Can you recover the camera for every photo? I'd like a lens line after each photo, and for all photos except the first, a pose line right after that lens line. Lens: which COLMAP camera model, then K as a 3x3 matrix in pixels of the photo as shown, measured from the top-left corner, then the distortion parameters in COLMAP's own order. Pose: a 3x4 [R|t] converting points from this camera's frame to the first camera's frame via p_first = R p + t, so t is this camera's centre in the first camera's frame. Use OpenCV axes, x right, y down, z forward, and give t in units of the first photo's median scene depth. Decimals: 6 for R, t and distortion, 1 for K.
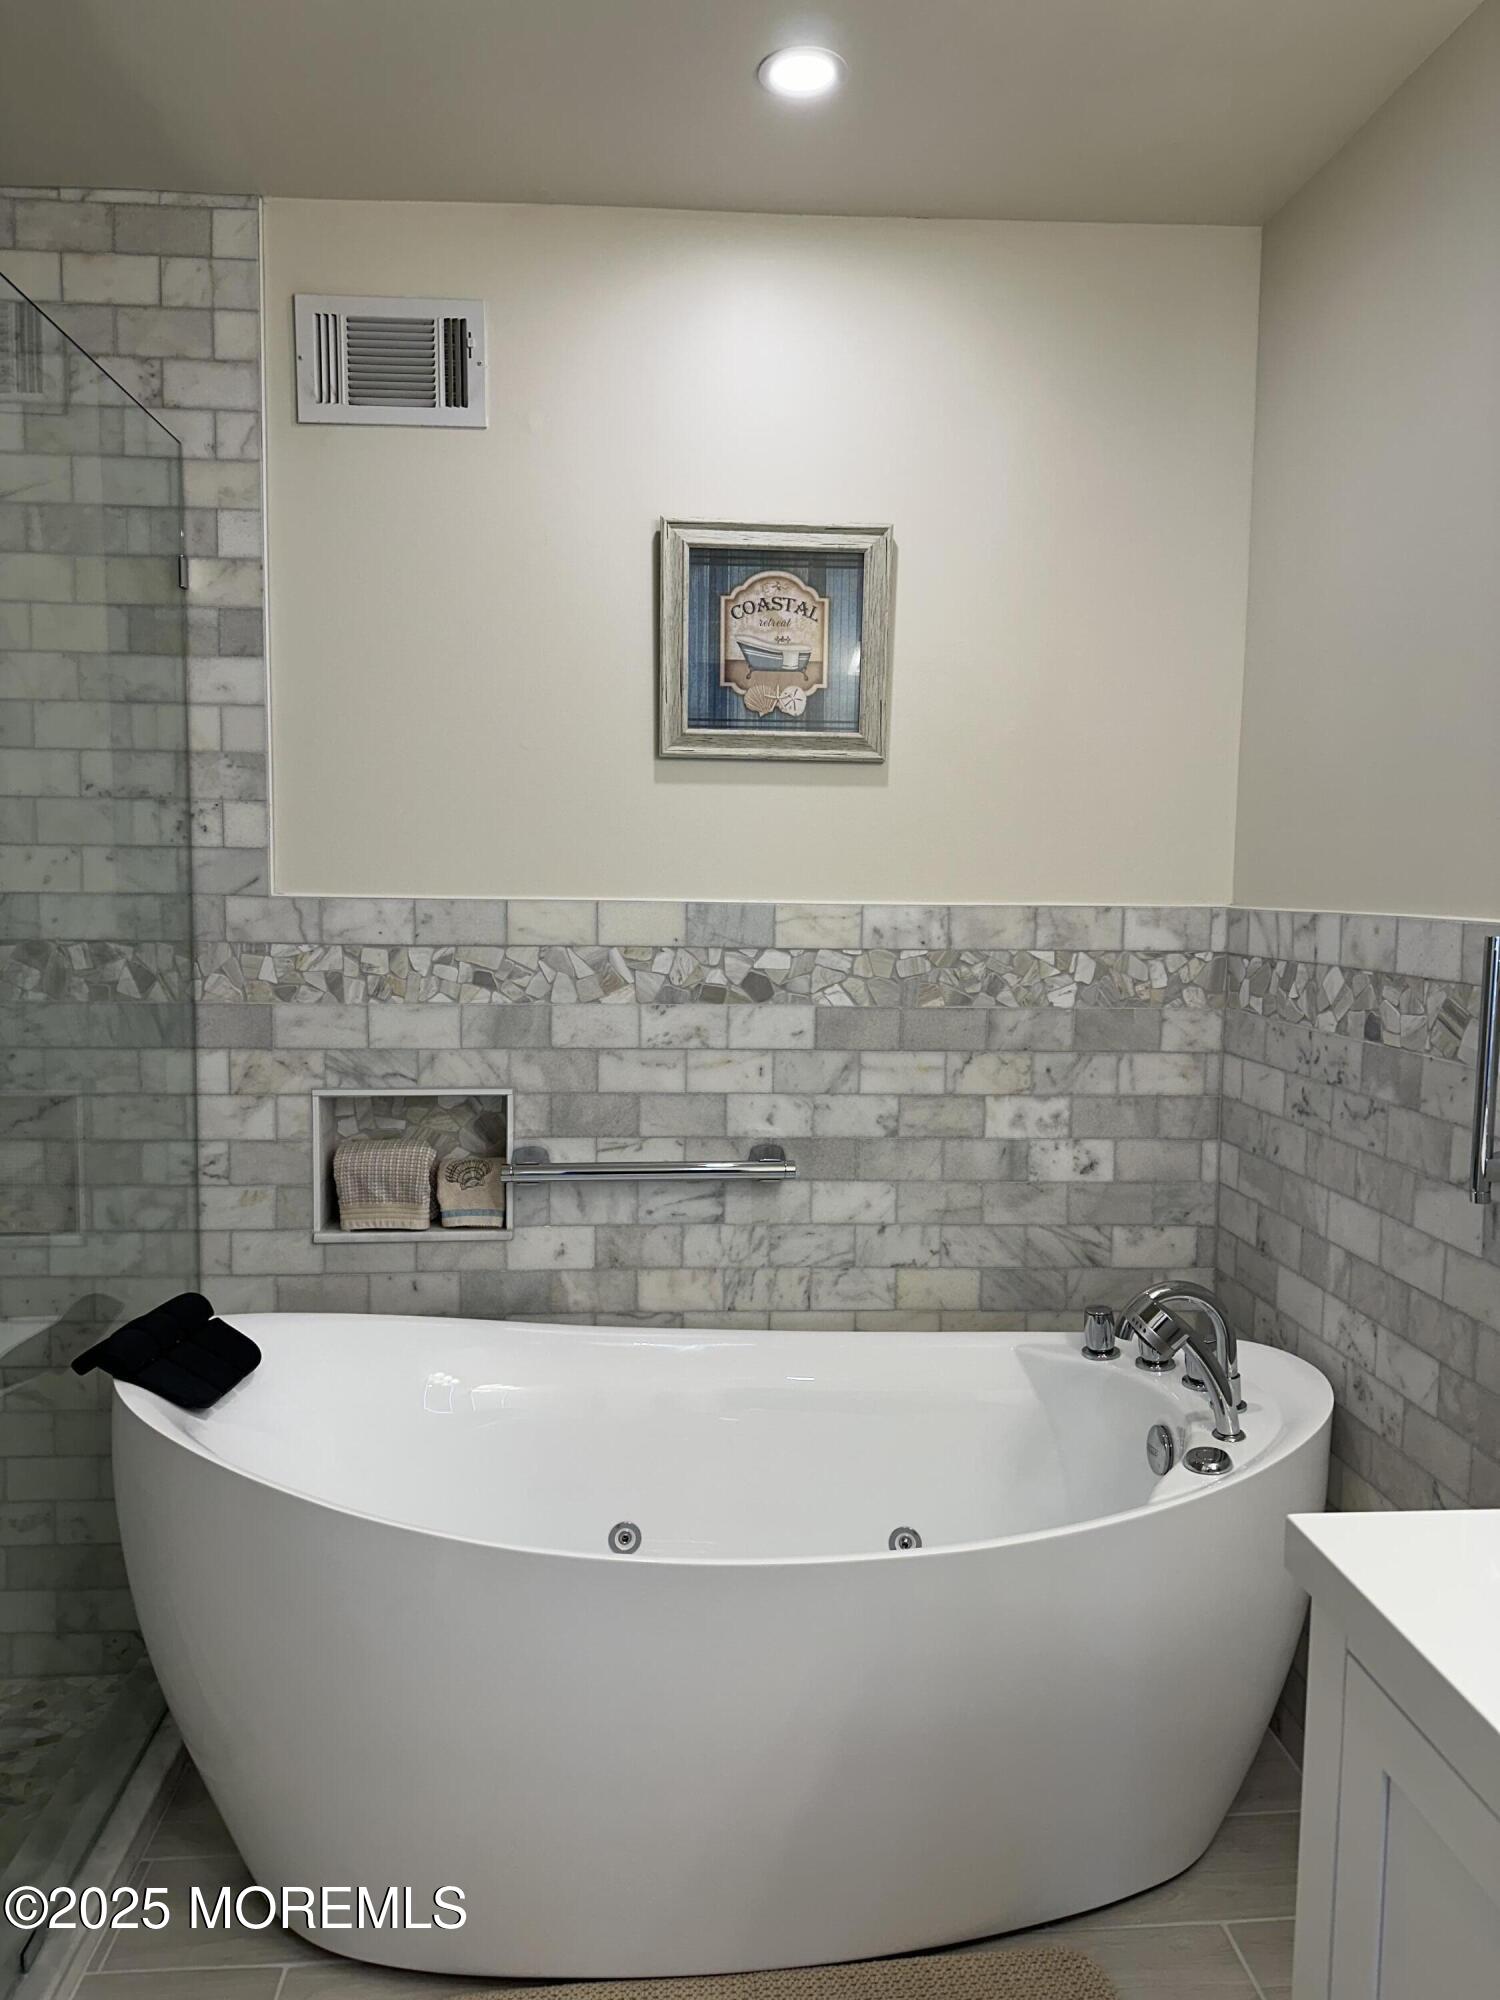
lens RADIAL K [[1431.2, 0, 780.1], [0, 1431.2, 1002.3], [0, 0, 1]] dist [0.083917, -0.111805]
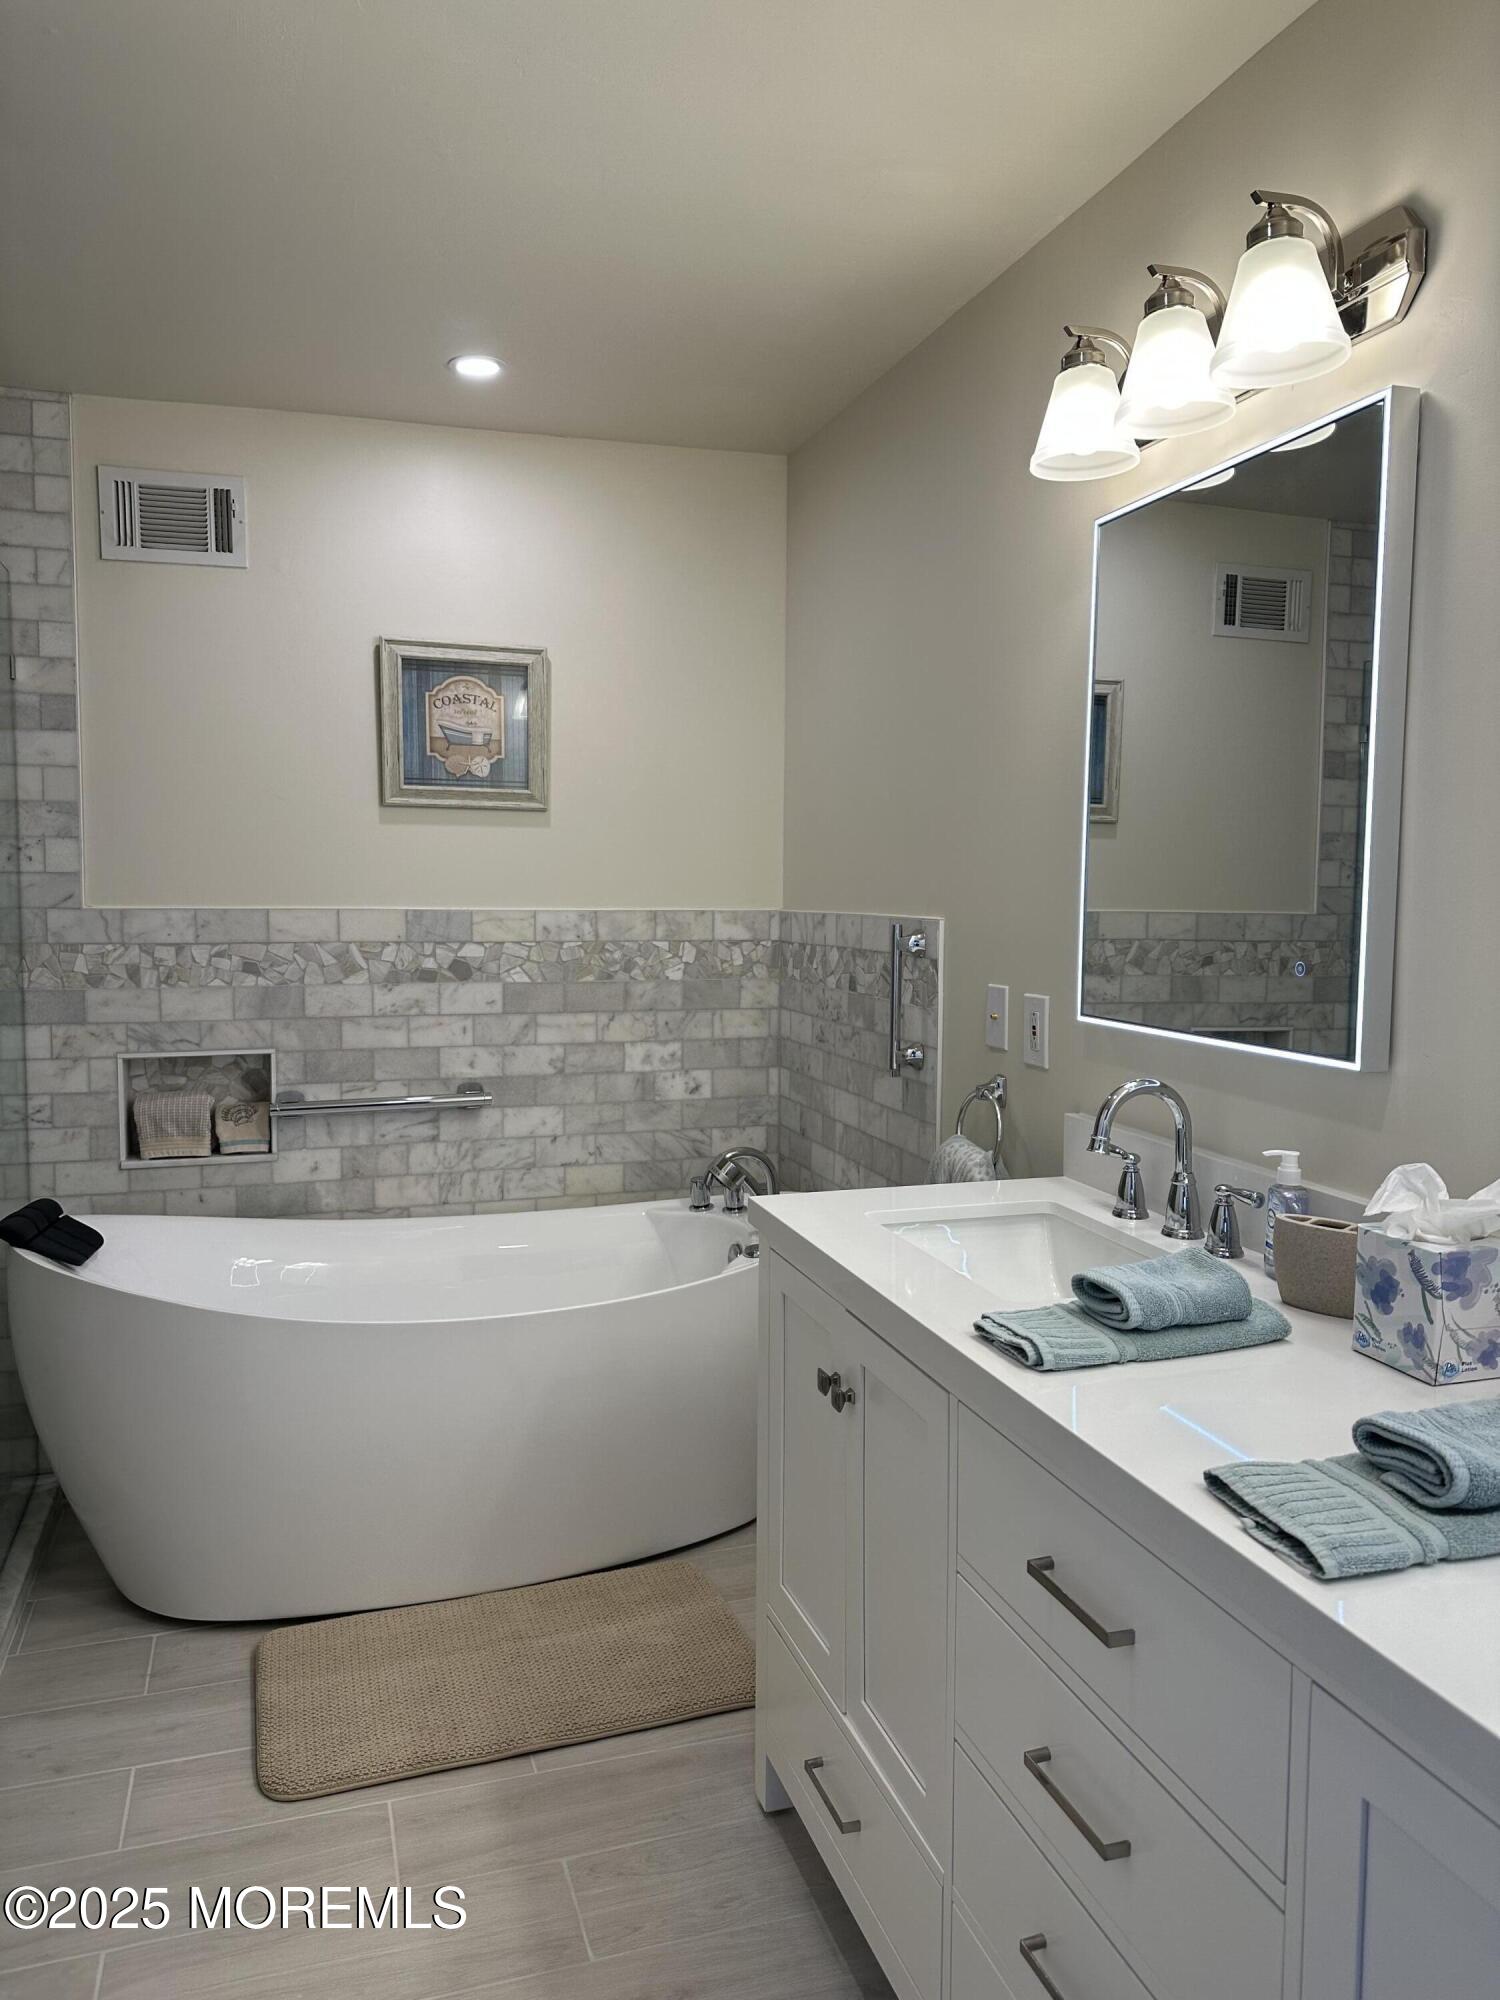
lens RADIAL K [[1431.2, 0, 760.5], [0, 1431.2, 1010.8], [0, 0, 1]] dist [0.083917, -0.111805]
pose [[0.975904, -0.025308, 0.216729, -0.034928], [0.024492, 0.999679, 0.006447, 0.027962], [-0.216822, -0.000984, 0.976211, -0.445651]]
